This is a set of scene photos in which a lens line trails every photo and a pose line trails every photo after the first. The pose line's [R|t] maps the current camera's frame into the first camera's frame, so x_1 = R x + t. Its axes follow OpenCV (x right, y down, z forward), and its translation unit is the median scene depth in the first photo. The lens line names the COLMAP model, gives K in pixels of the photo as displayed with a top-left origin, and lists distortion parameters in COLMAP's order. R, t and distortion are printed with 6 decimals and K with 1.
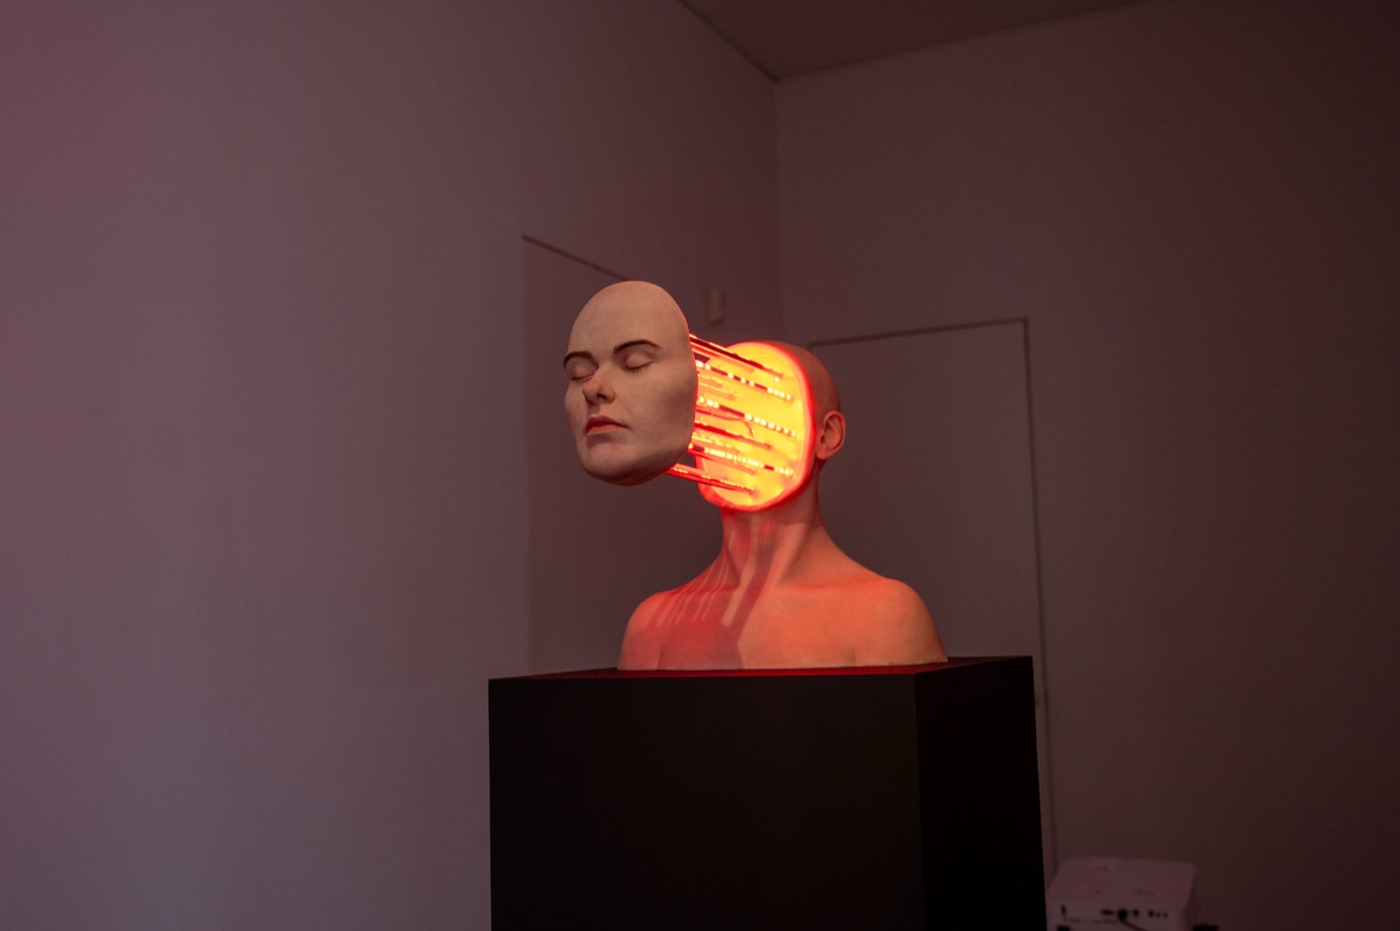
lens RADIAL K [[1424.4, 0, 703.7], [0, 1424.4, 466.5], [0, 0, 1]] dist [0.006231, 0.000000]
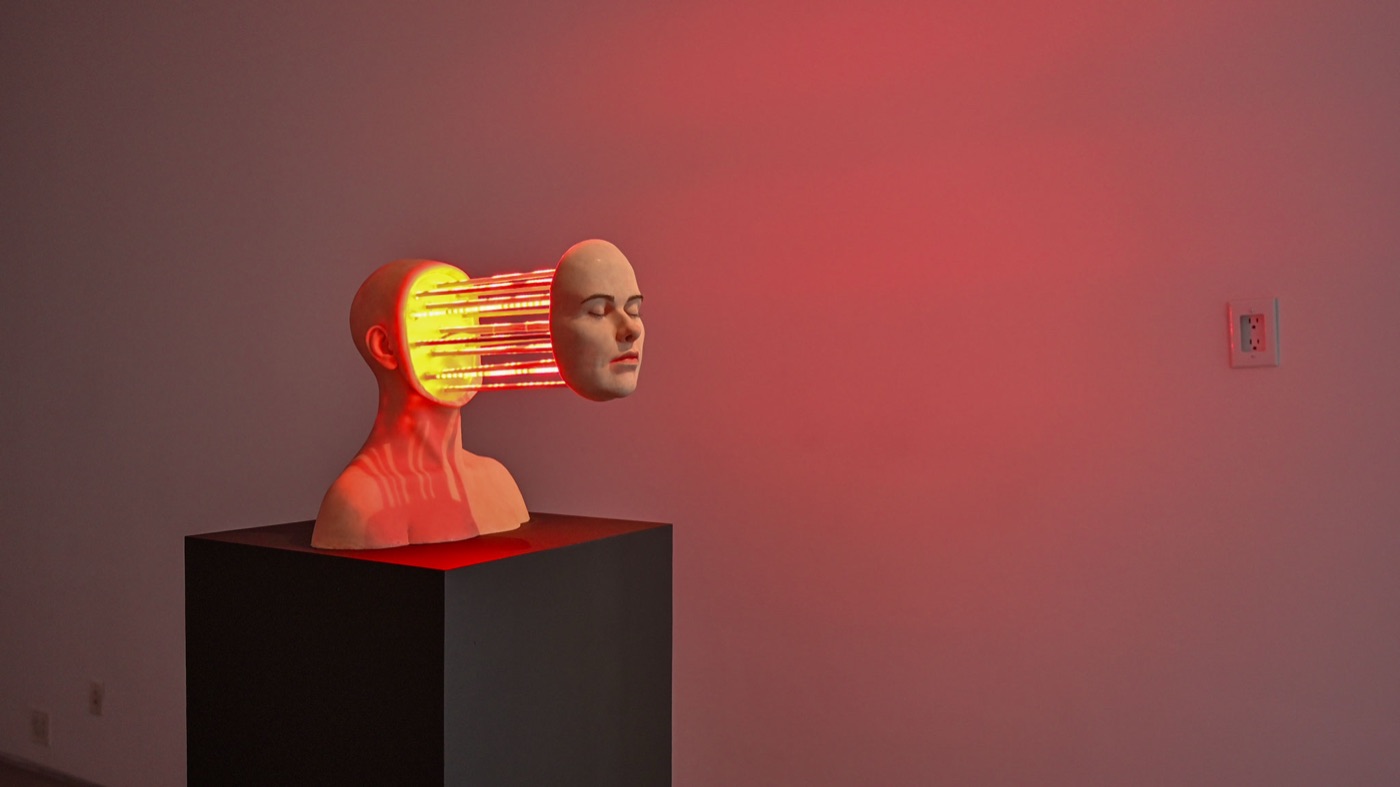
lens RADIAL K [[1266.1, 0, 697.5], [0, 1266.1, 391.3], [0, 0, 1]] dist [-0.008855, -0.001961]
pose [[0.106810, 0.013541, 0.994187, -1.176902], [-0.115418, 0.993316, -0.001130, -0.004355], [-0.987558, -0.114627, 0.107659, 0.787655]]
